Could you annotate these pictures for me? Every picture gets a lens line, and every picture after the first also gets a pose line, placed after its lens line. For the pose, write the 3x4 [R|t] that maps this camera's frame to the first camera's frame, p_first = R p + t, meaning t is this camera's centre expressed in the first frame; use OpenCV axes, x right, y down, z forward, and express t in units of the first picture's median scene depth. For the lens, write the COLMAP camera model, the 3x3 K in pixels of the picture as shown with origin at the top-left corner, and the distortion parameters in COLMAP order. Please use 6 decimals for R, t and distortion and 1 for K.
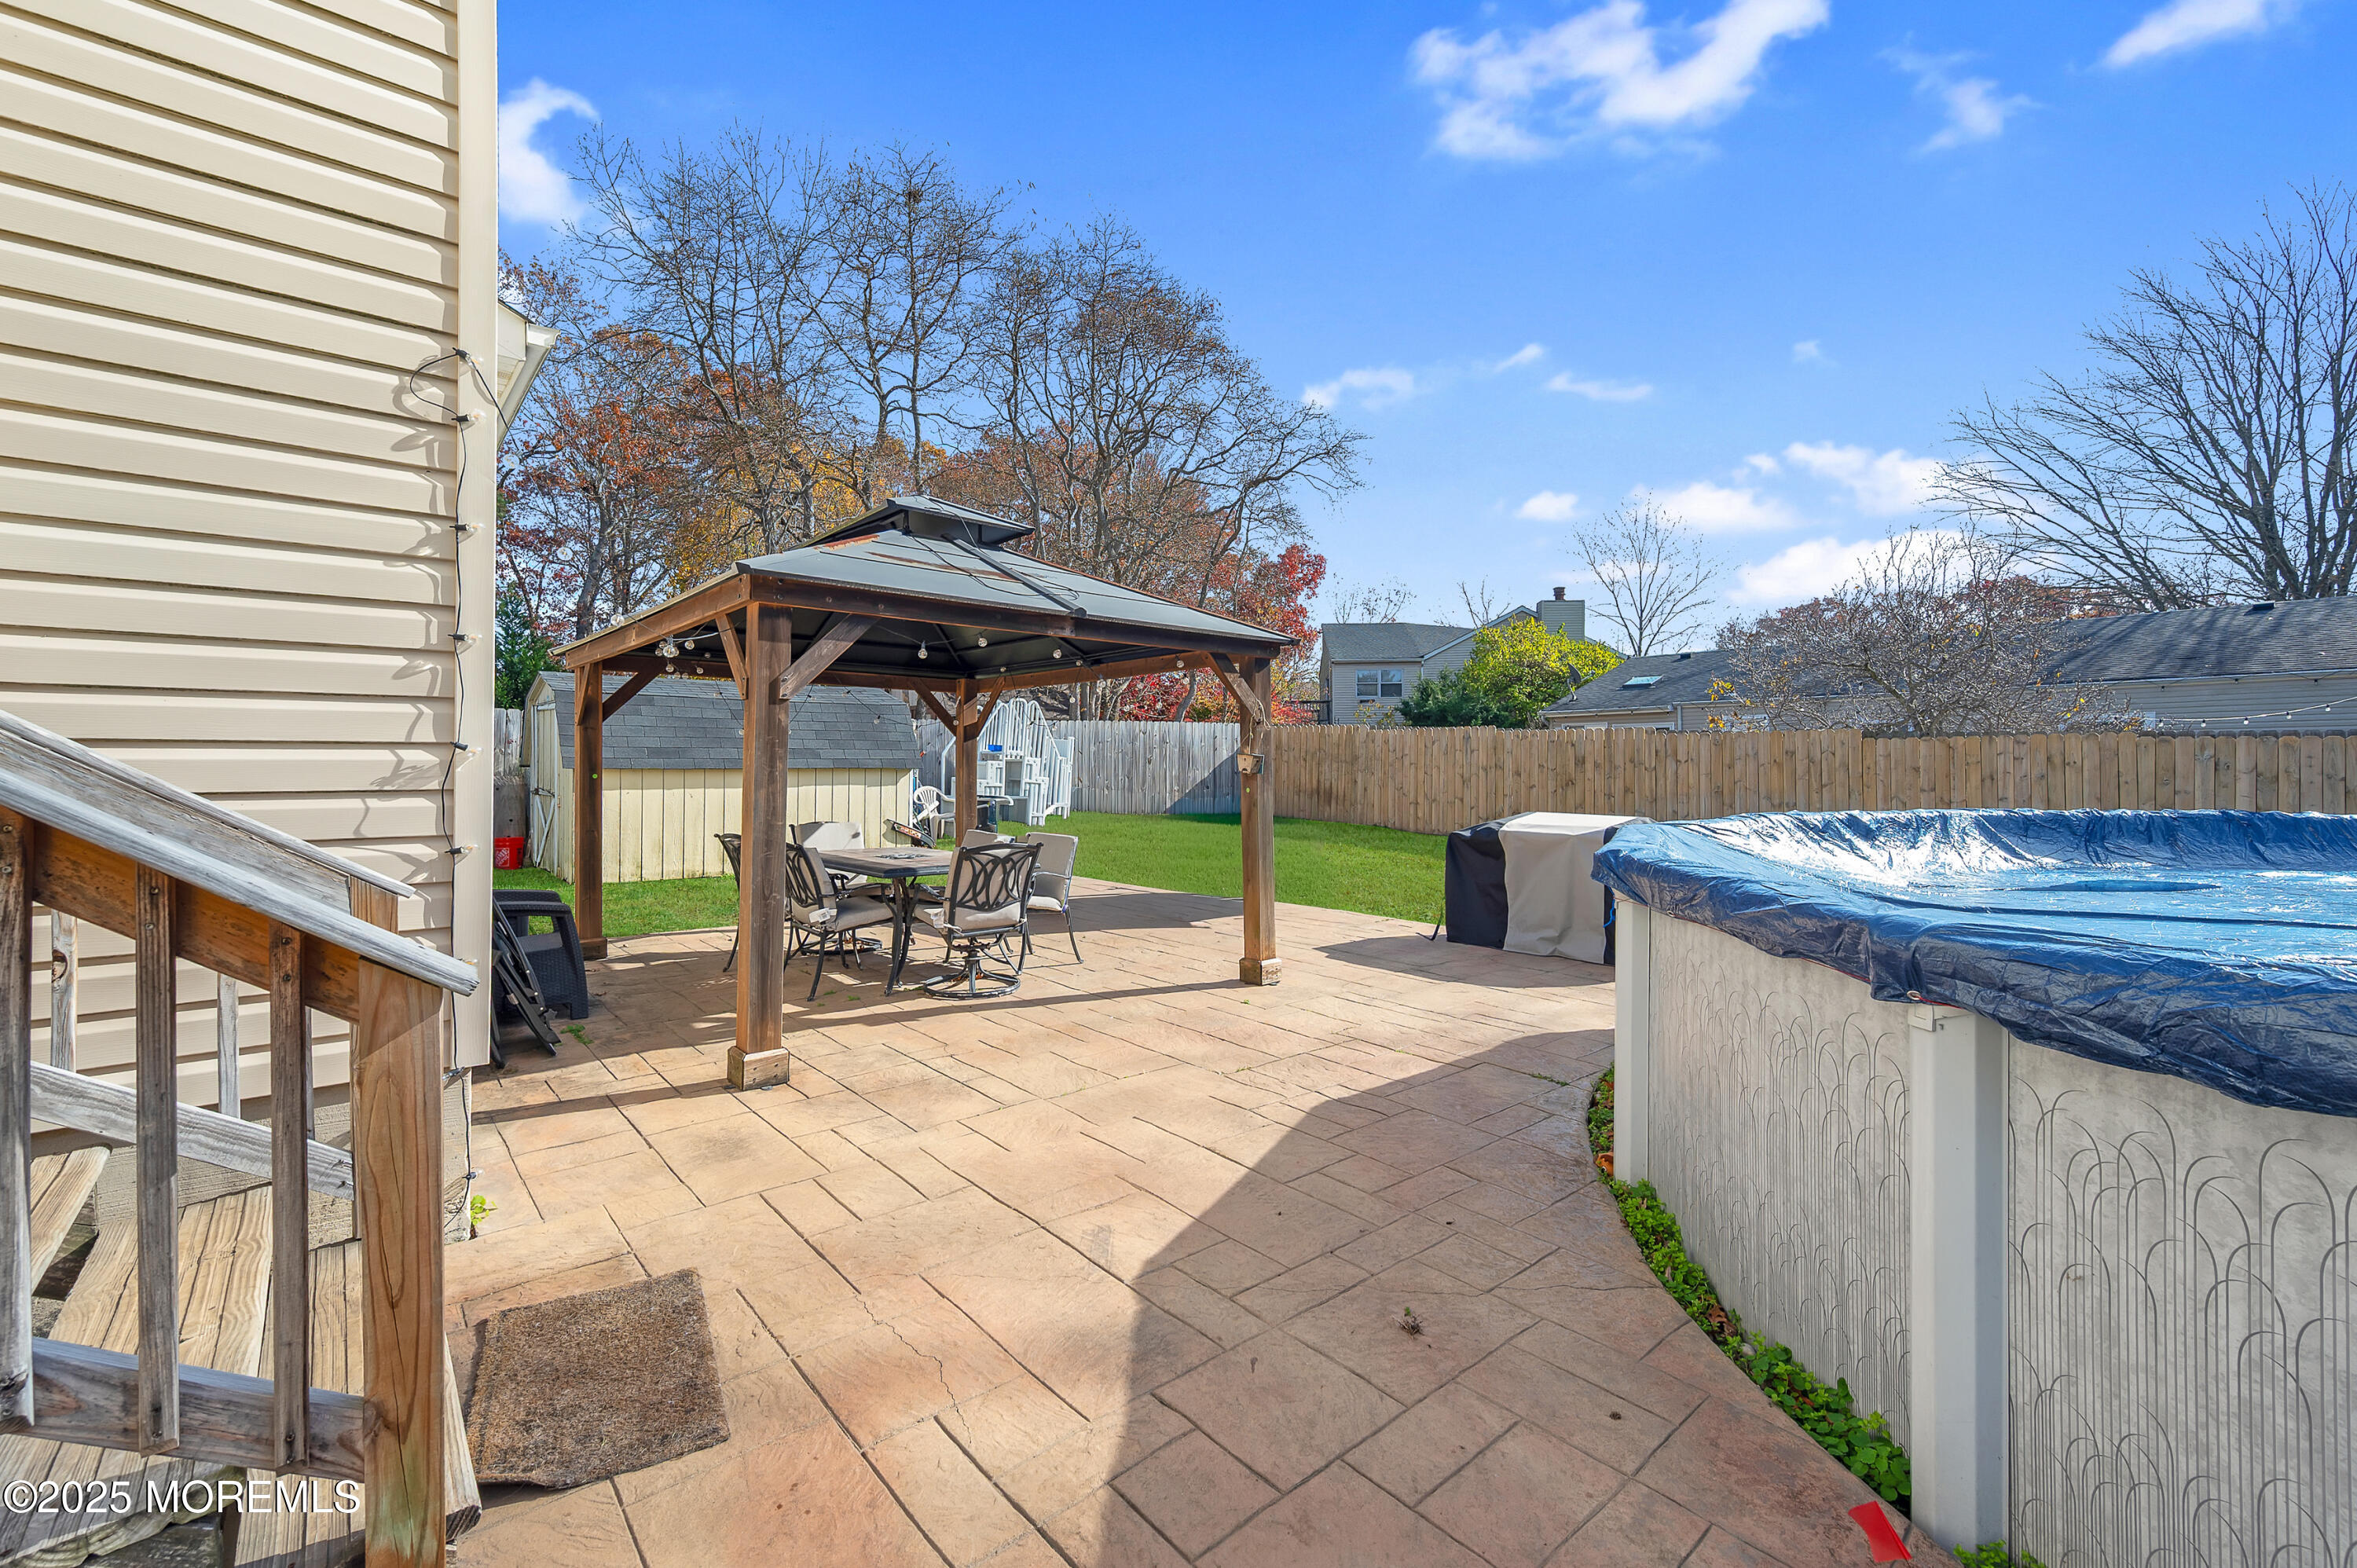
lens RADIAL K [[971.1, 0, 1170.8], [0, 971.1, 759.1], [0, 0, 1]] dist [-0.002948, -0.000603]
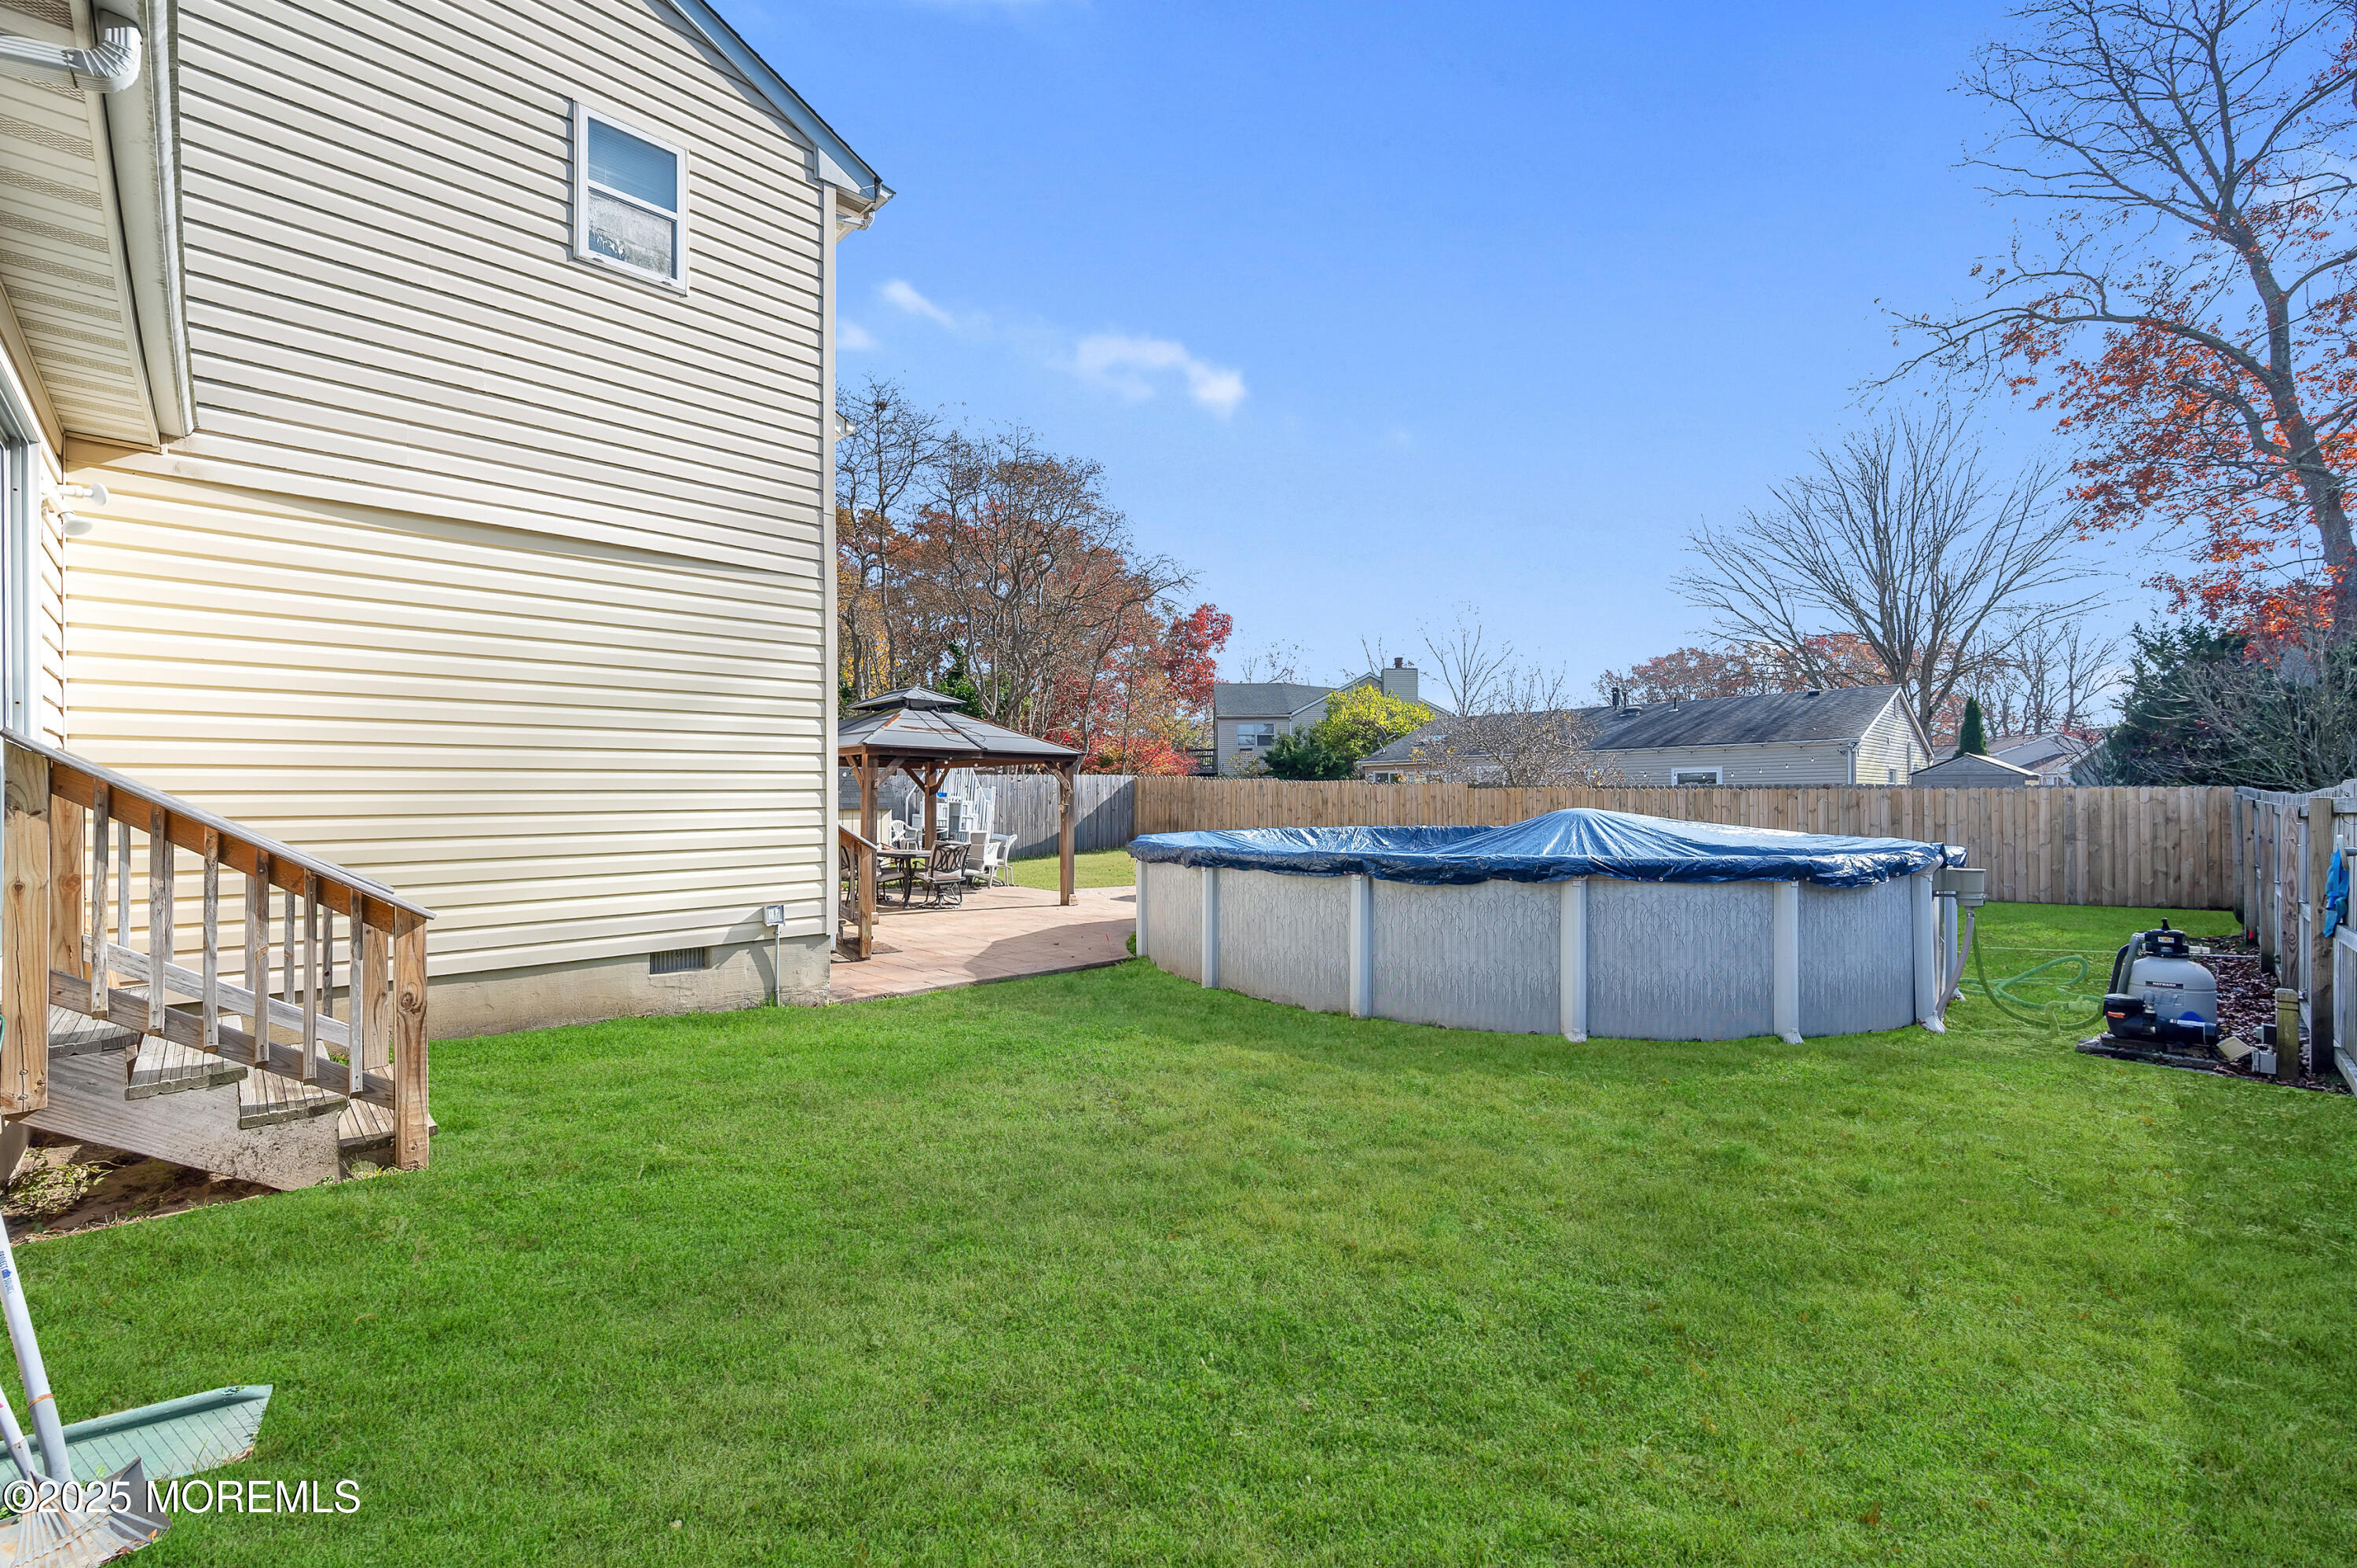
lens RADIAL K [[971.1, 0, 1182.4], [0, 971.1, 801.2], [0, 0, 1]] dist [-0.002948, -0.000603]
pose [[0.997166, -0.005273, 0.075046, 0.096881], [0.004715, 0.999960, 0.007614, -0.013886], [-0.075083, -0.007238, 0.997151, -0.660878]]
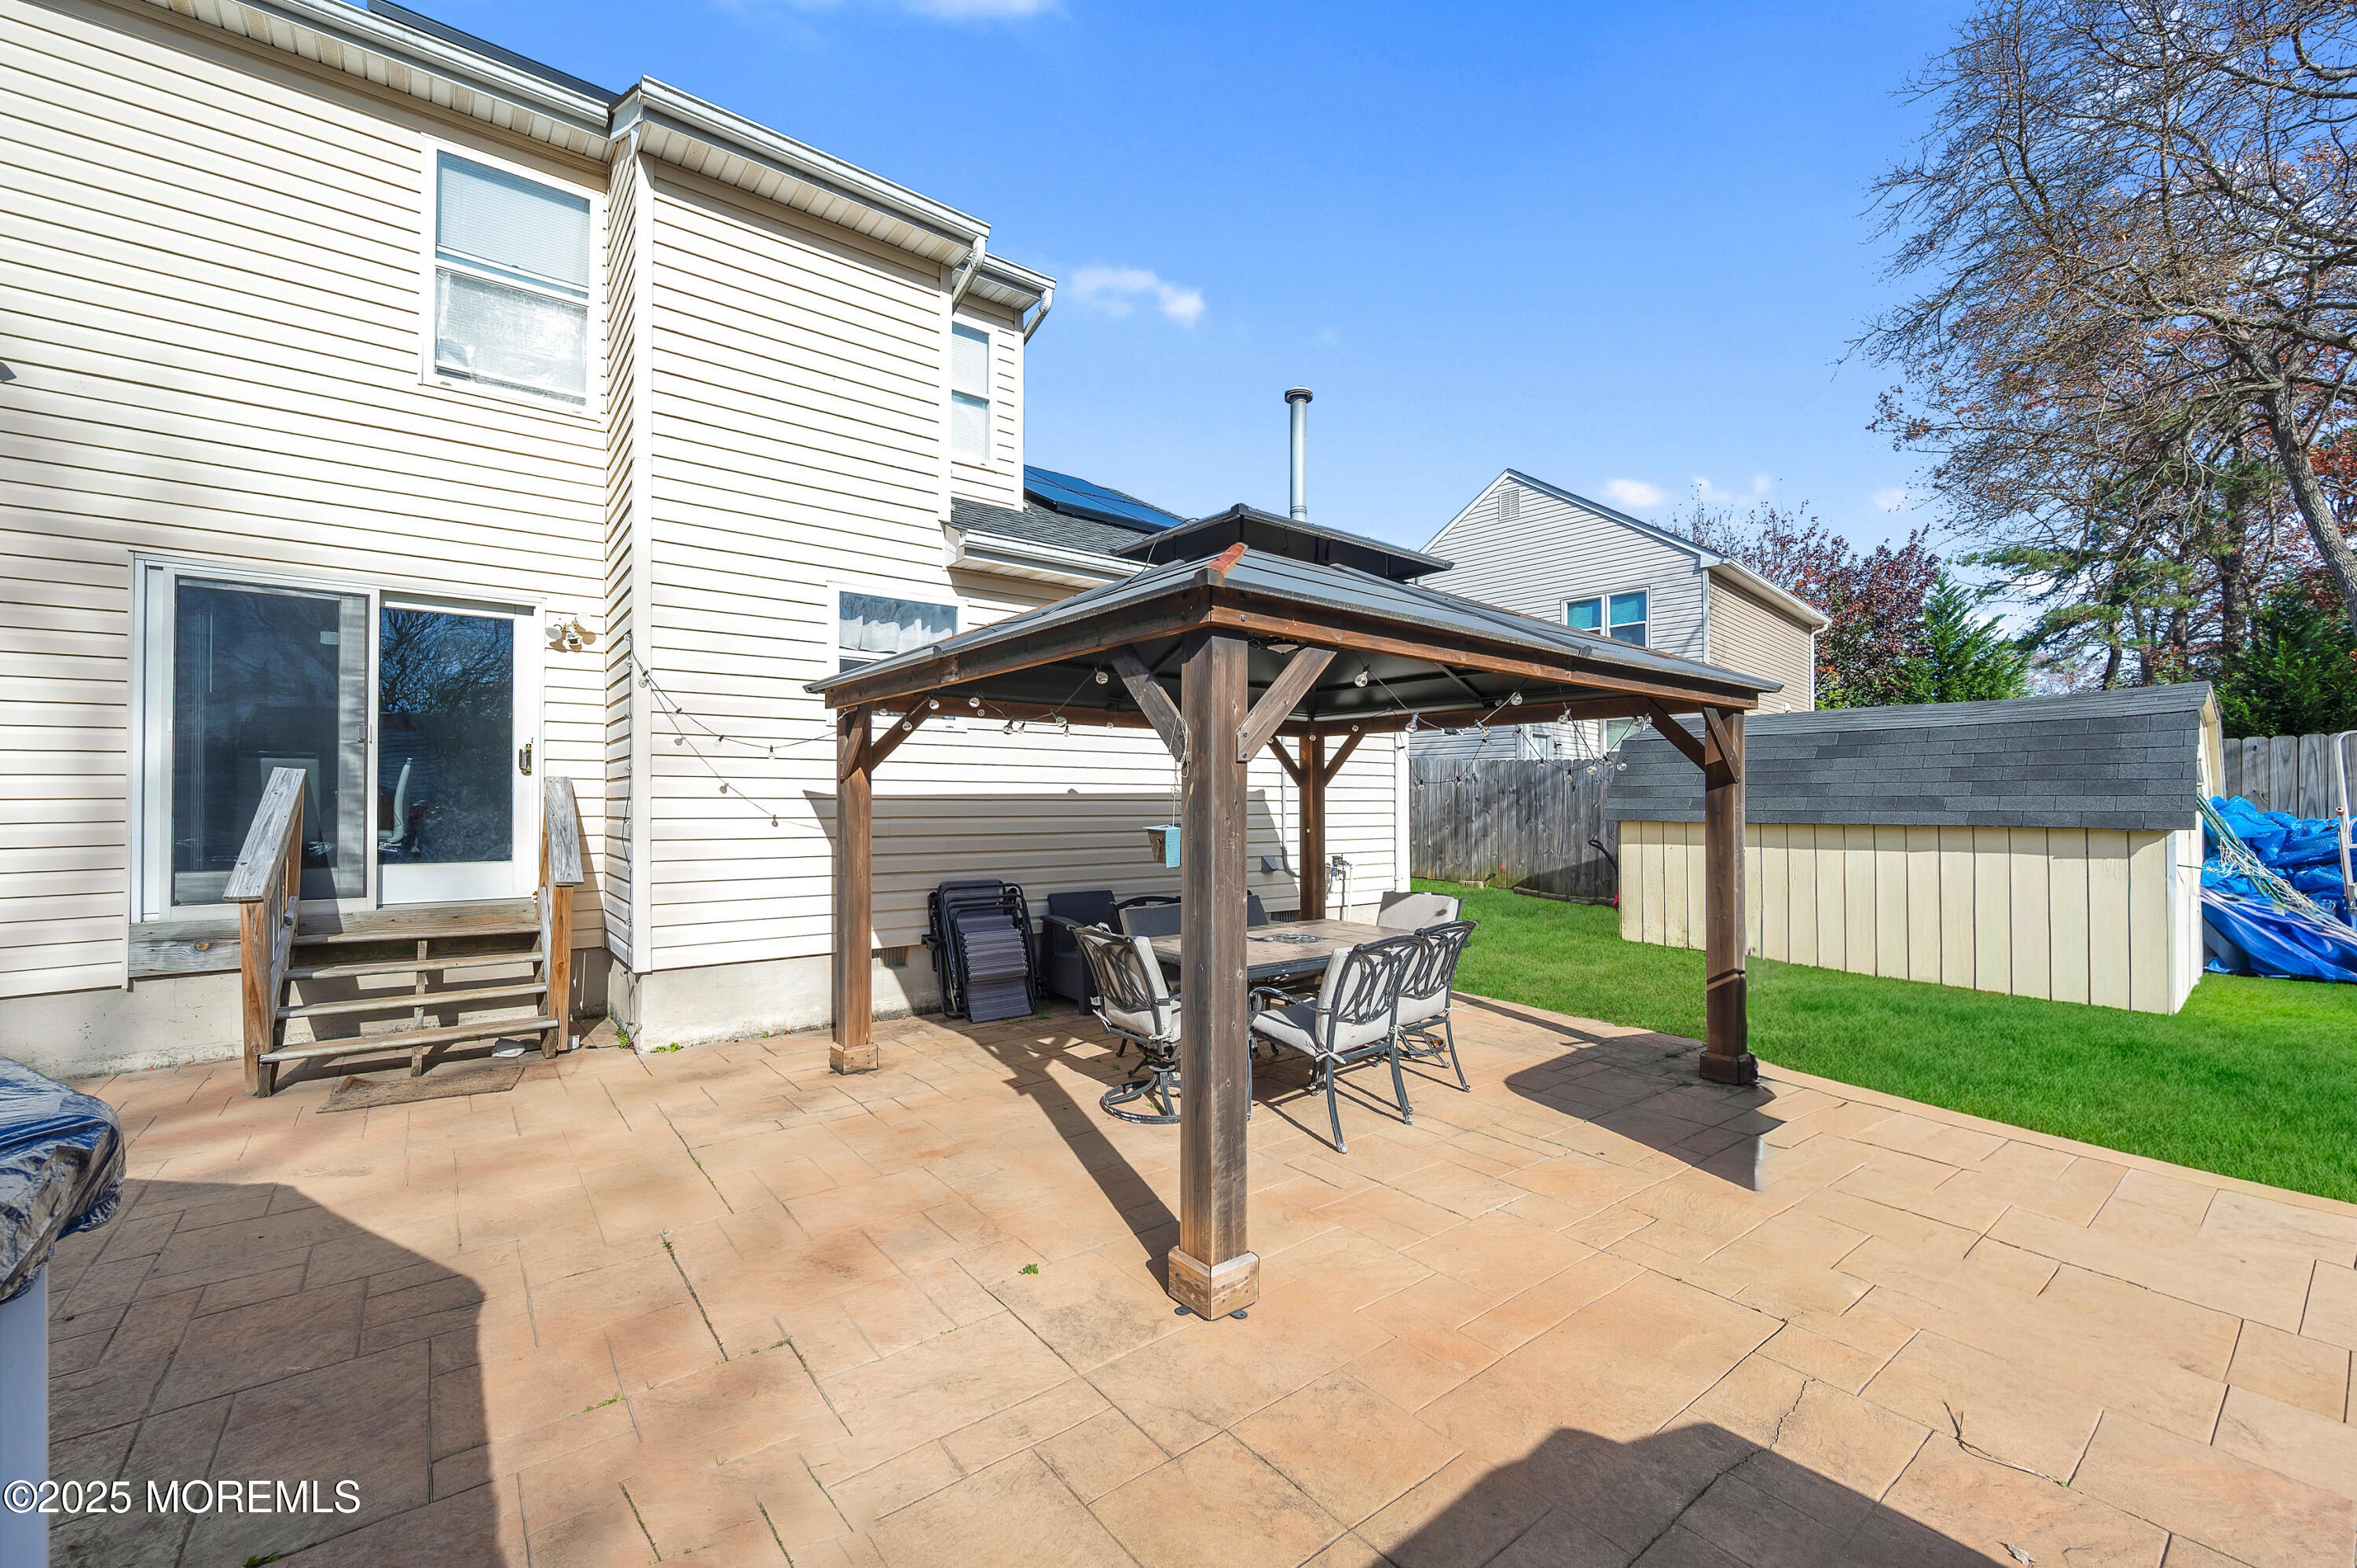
lens RADIAL K [[971.1, 0, 1177.2], [0, 971.1, 795.8], [0, 0, 1]] dist [-0.002948, -0.000603]
pose [[-0.044849, -0.015023, -0.998881, 0.249149], [-0.000898, 0.999887, -0.014998, -0.000482], [0.998993, 0.000224, -0.044858, 0.450060]]
